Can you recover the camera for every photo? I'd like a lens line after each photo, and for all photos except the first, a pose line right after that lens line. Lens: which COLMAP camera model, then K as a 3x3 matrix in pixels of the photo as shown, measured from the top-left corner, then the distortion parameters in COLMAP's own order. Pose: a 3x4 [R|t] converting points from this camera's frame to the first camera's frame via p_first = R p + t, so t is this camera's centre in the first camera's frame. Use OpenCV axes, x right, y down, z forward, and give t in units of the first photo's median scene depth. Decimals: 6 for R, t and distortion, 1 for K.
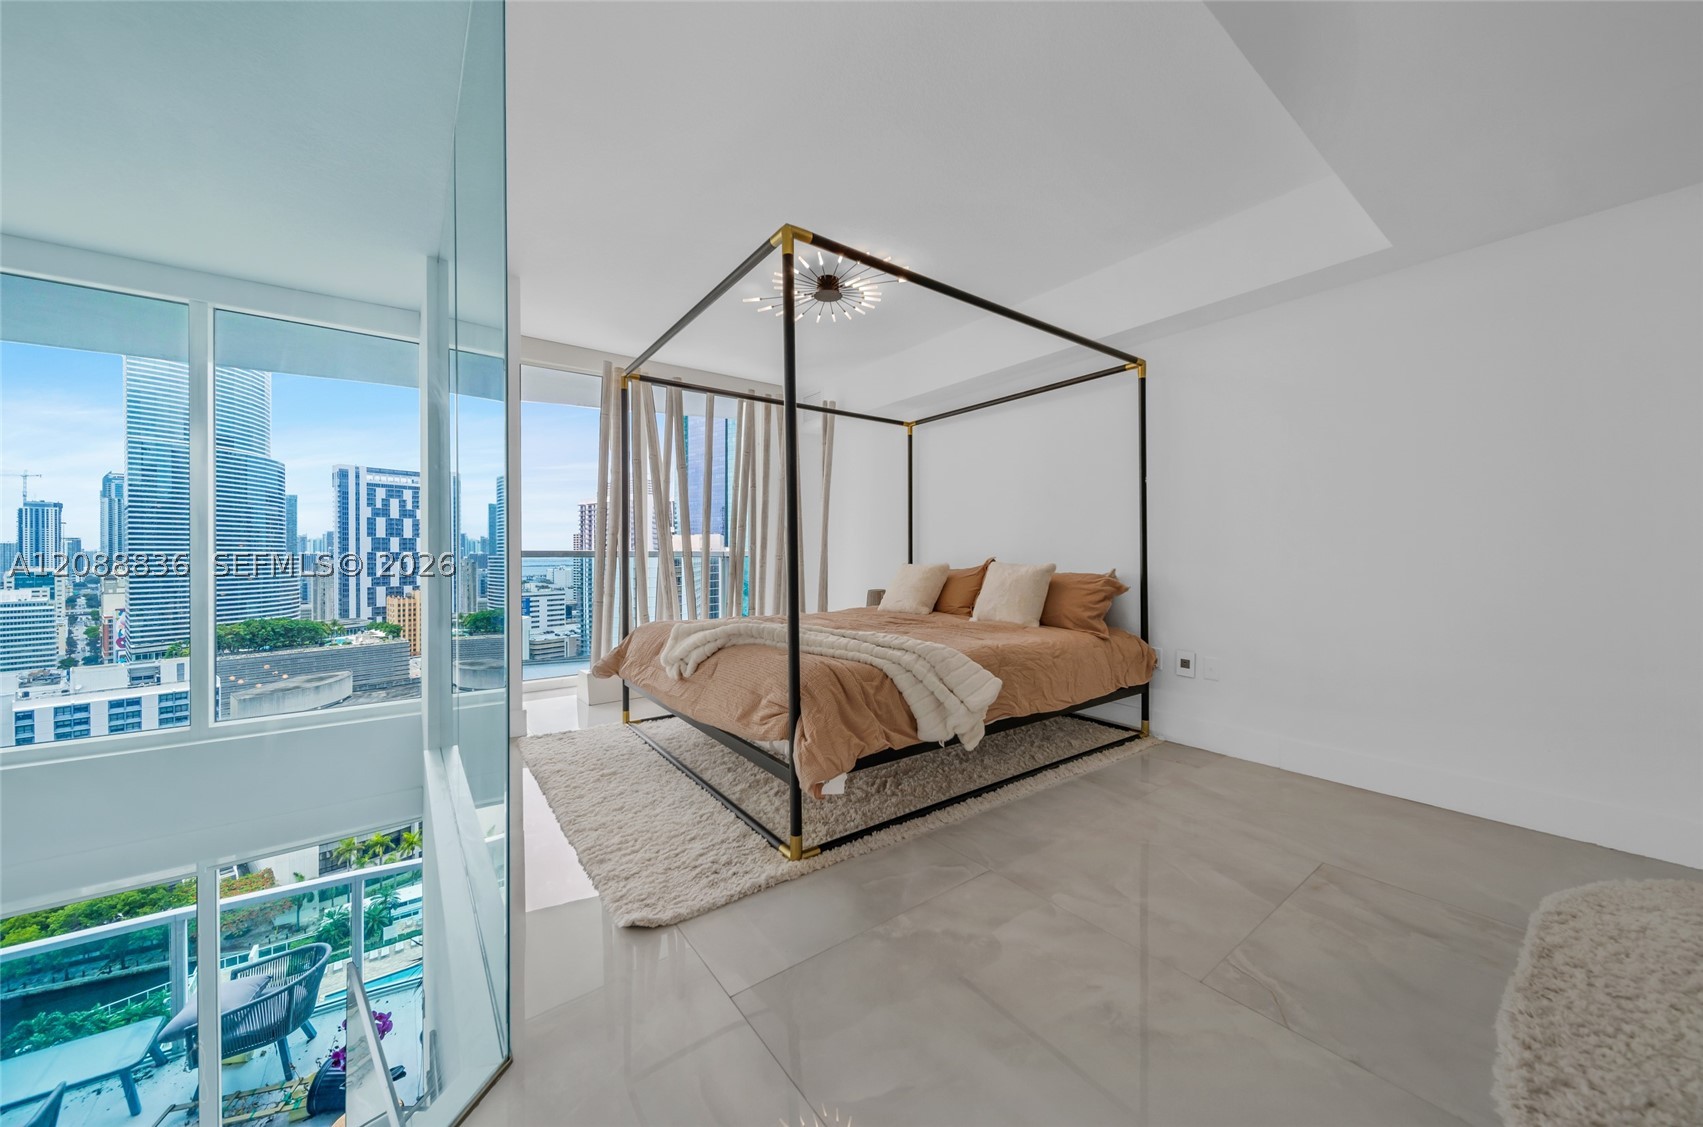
lens RADIAL K [[593.3, 0, 847.3], [0, 593.3, 559.6], [0, 0, 1]] dist [-0.001747, -0.000517]
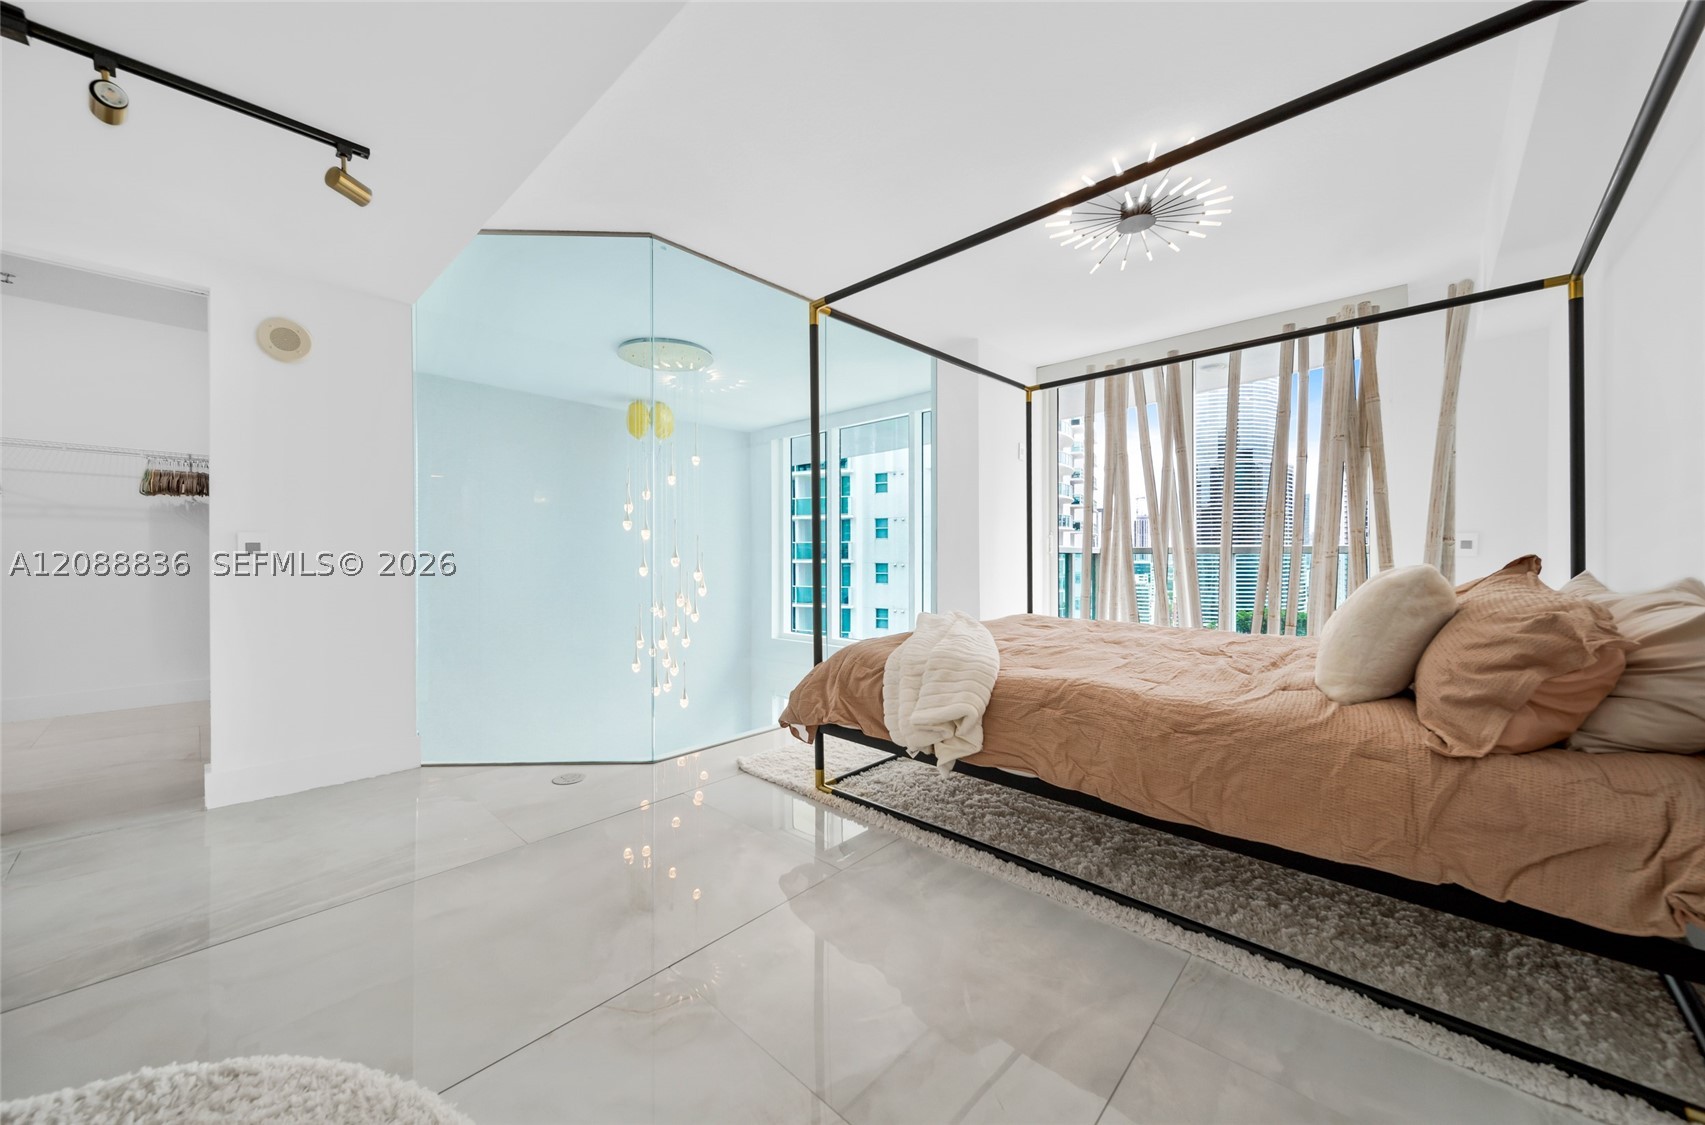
lens RADIAL K [[626.3, 0, 847.0], [0, 626.3, 558.4], [0, 0, 1]] dist [-0.010211, -0.000426]
pose [[0.156101, 0.007664, -0.987711, 0.765226], [-0.003049, 0.999969, 0.007277, -0.003025], [0.987736, 0.001876, 0.156119, 0.510796]]
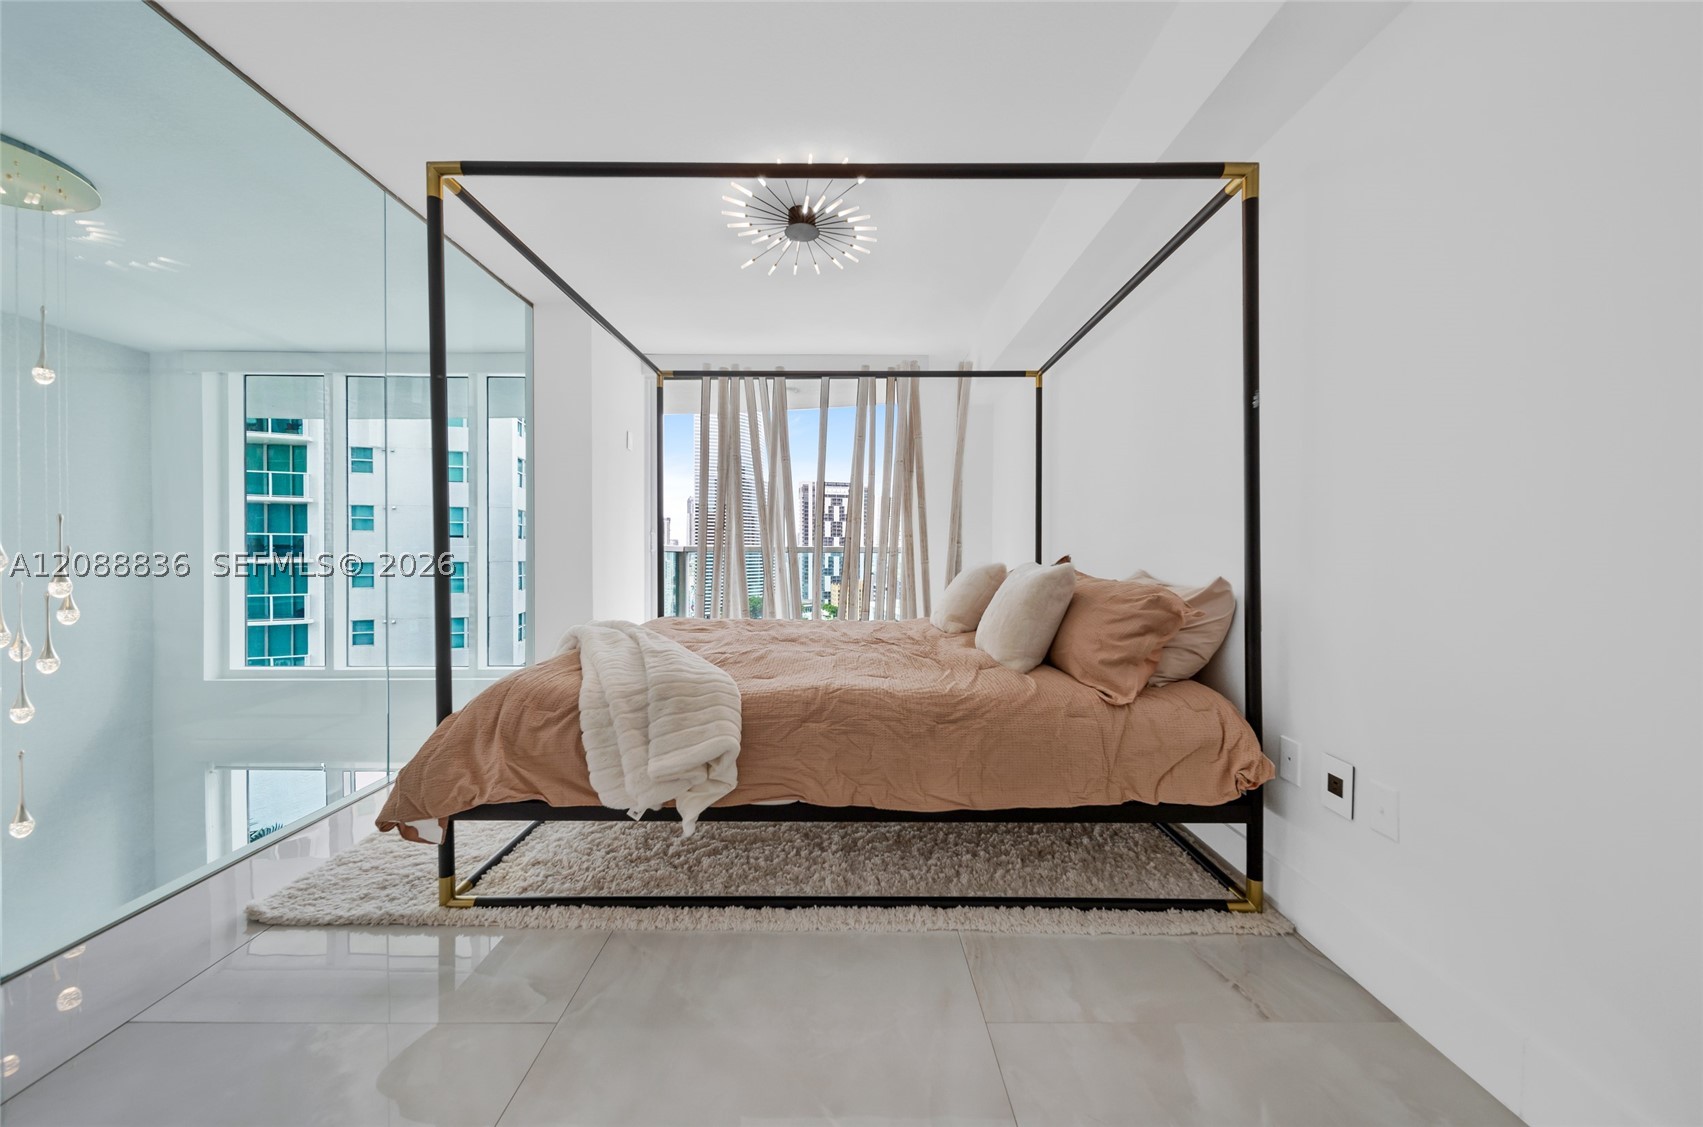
lens RADIAL K [[593.3, 0, 847.3], [0, 593.3, 559.6], [0, 0, 1]] dist [-0.001747, -0.000517]
pose [[0.802368, 0.011318, -0.596723, 0.537056], [-0.007684, 0.999933, 0.008633, -0.002117], [0.596781, -0.002342, 0.802401, 0.400634]]
